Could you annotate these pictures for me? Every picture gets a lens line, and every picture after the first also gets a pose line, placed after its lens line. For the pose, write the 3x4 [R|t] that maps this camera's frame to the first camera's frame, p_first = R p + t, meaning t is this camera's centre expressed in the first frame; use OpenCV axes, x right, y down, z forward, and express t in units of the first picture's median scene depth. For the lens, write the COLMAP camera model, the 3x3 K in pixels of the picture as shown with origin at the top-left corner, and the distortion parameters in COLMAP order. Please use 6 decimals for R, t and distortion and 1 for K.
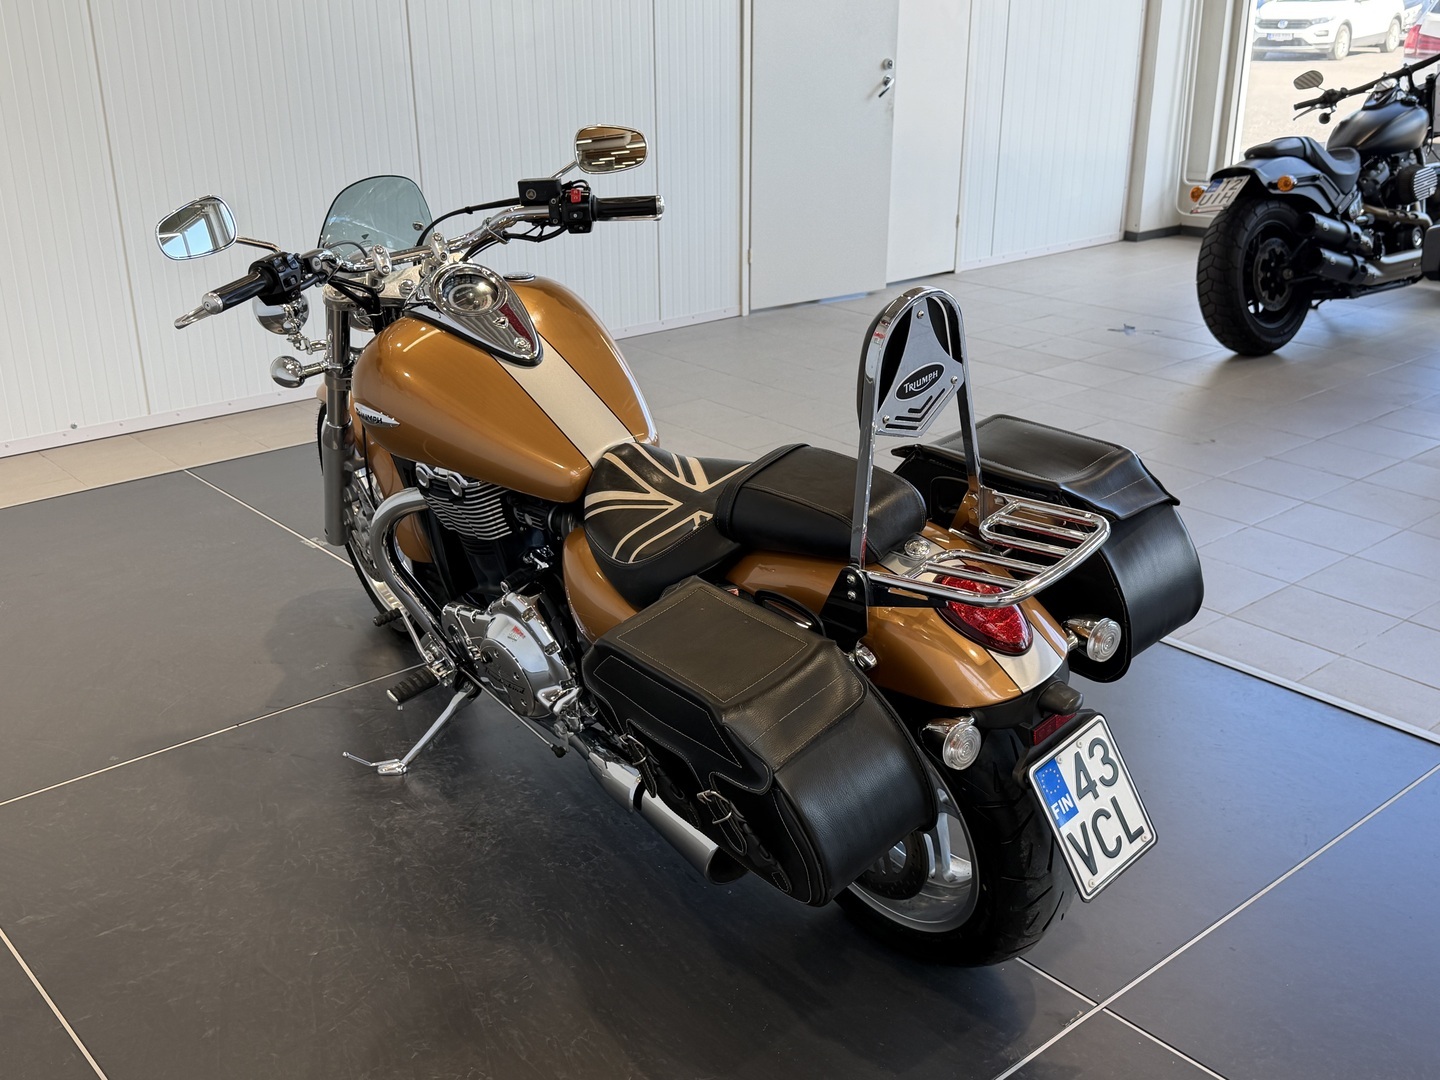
lens RADIAL K [[1505.7, 0, 720.0], [0, 1505.7, 540.0], [0, 0, 1]] dist [0.183785, -0.407674]
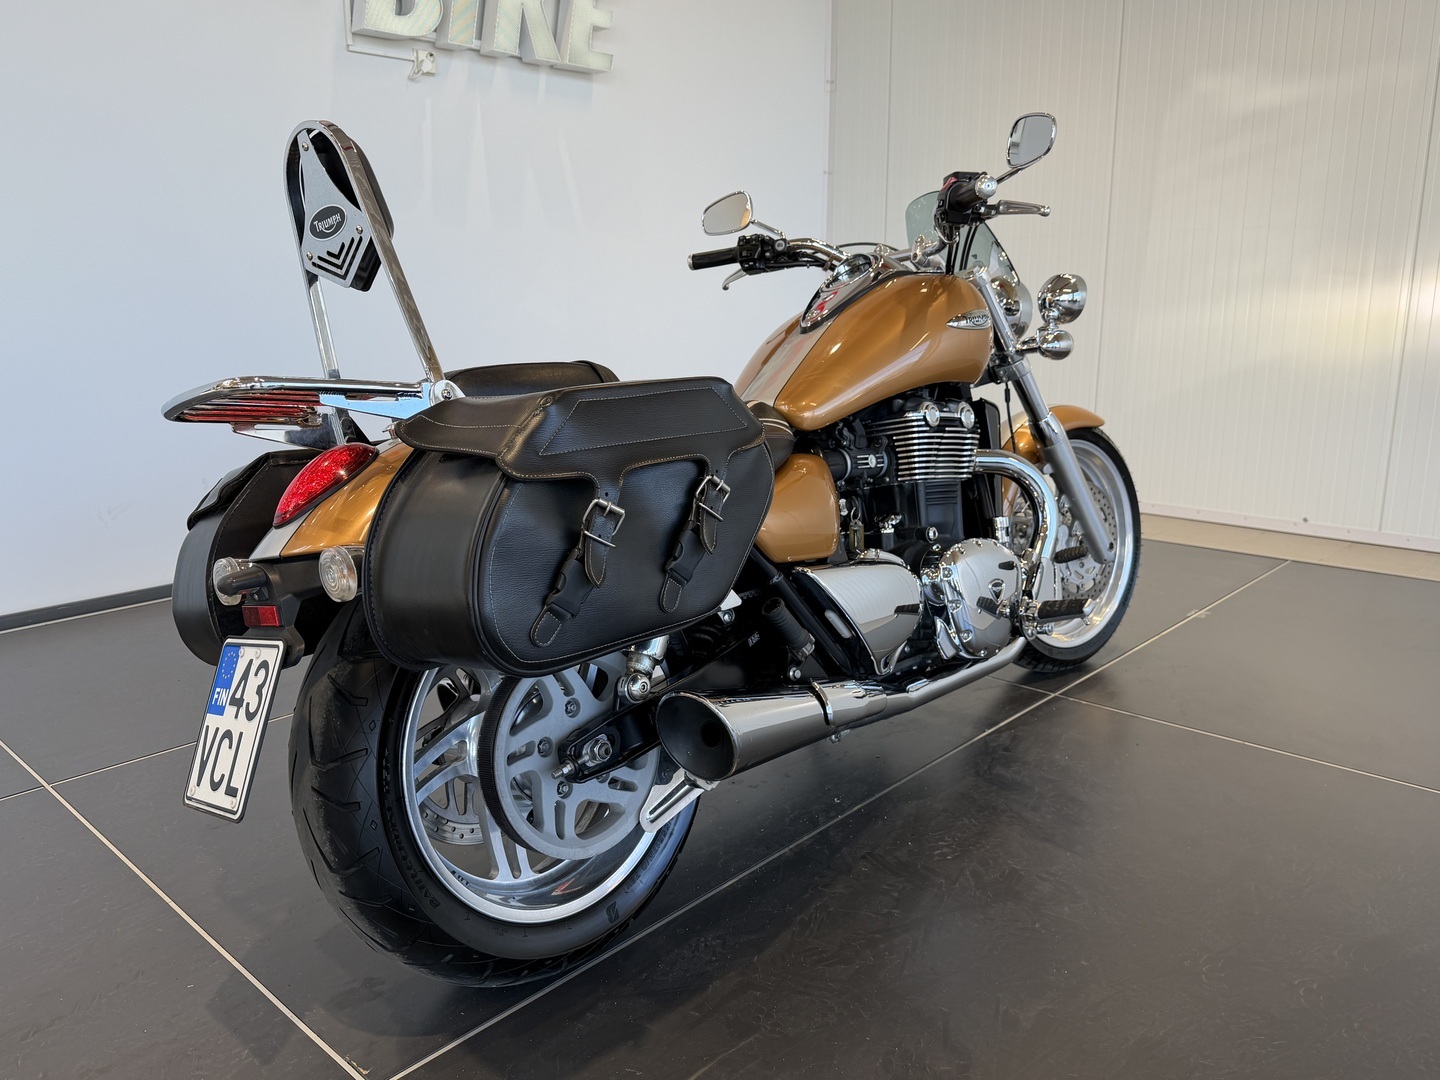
lens RADIAL K [[1069.1, 0, 720.0], [0, 1069.1, 540.0], [0, 0, 1]] dist [0.184155, -0.417987]
pose [[0.101886, 0.220594, -0.970030, 0.838119], [-0.353871, 0.919361, 0.171903, -0.119885], [0.929728, 0.325751, 0.171732, 1.114410]]
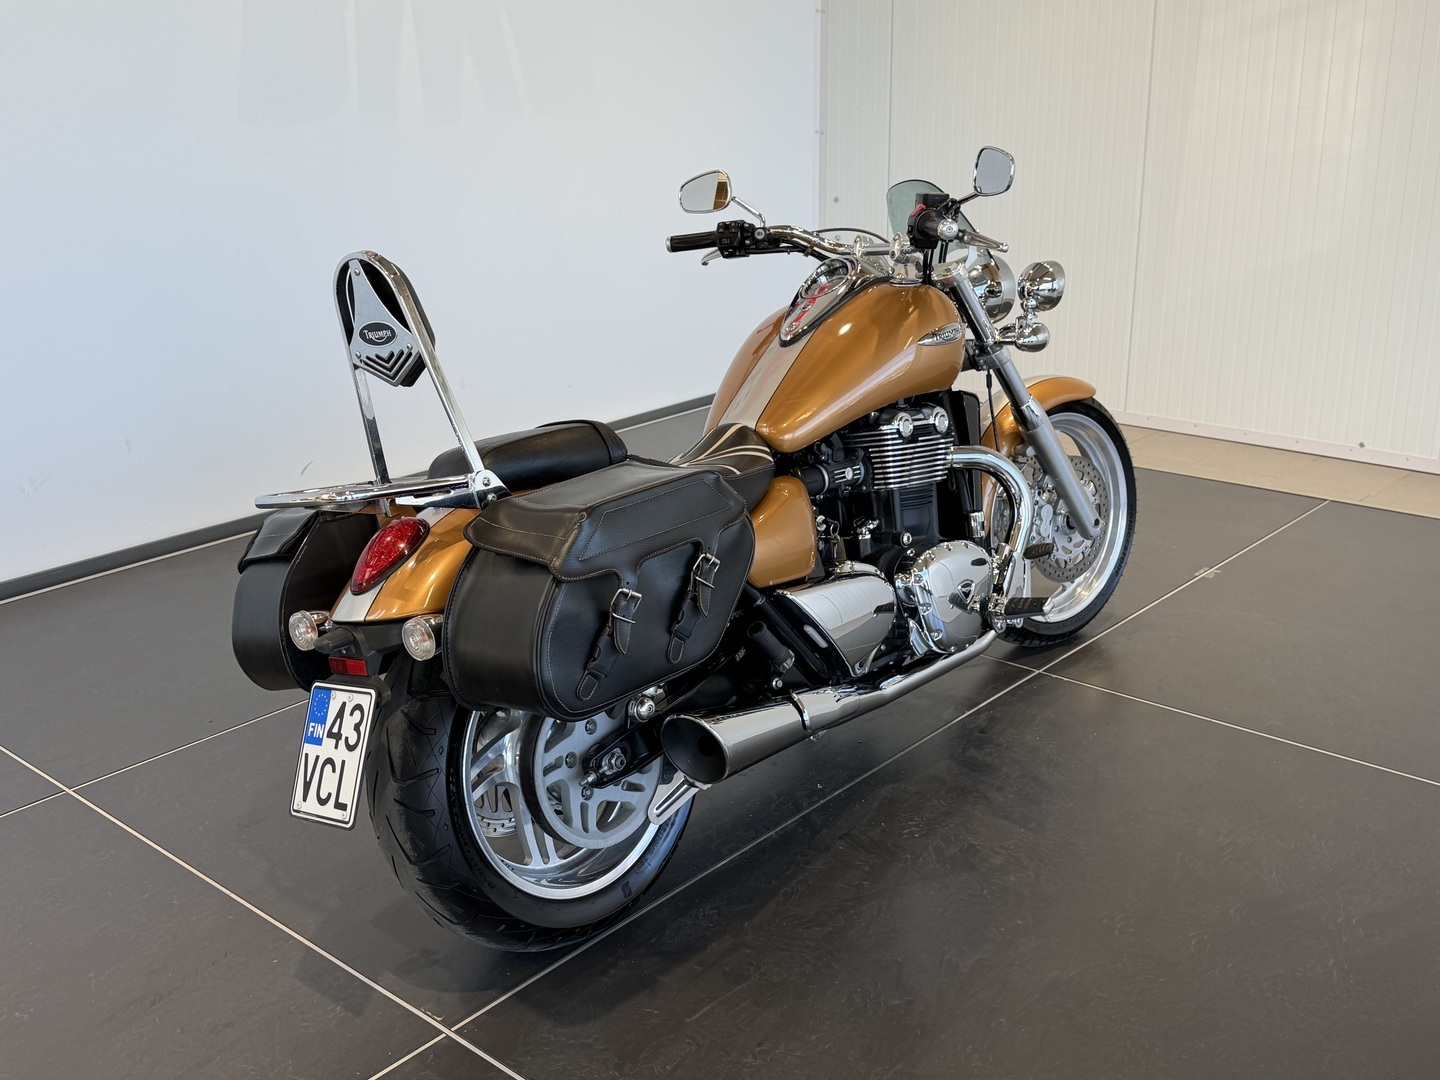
lens RADIAL K [[1505.7, 0, 720.0], [0, 1505.7, 540.0], [0, 0, 1]] dist [0.183785, -0.407674]
pose [[0.125133, 0.316368, -0.940347, 1.247037], [-0.340268, 0.903997, 0.258858, -0.334960], [0.931965, 0.287578, 0.220770, 0.973879]]
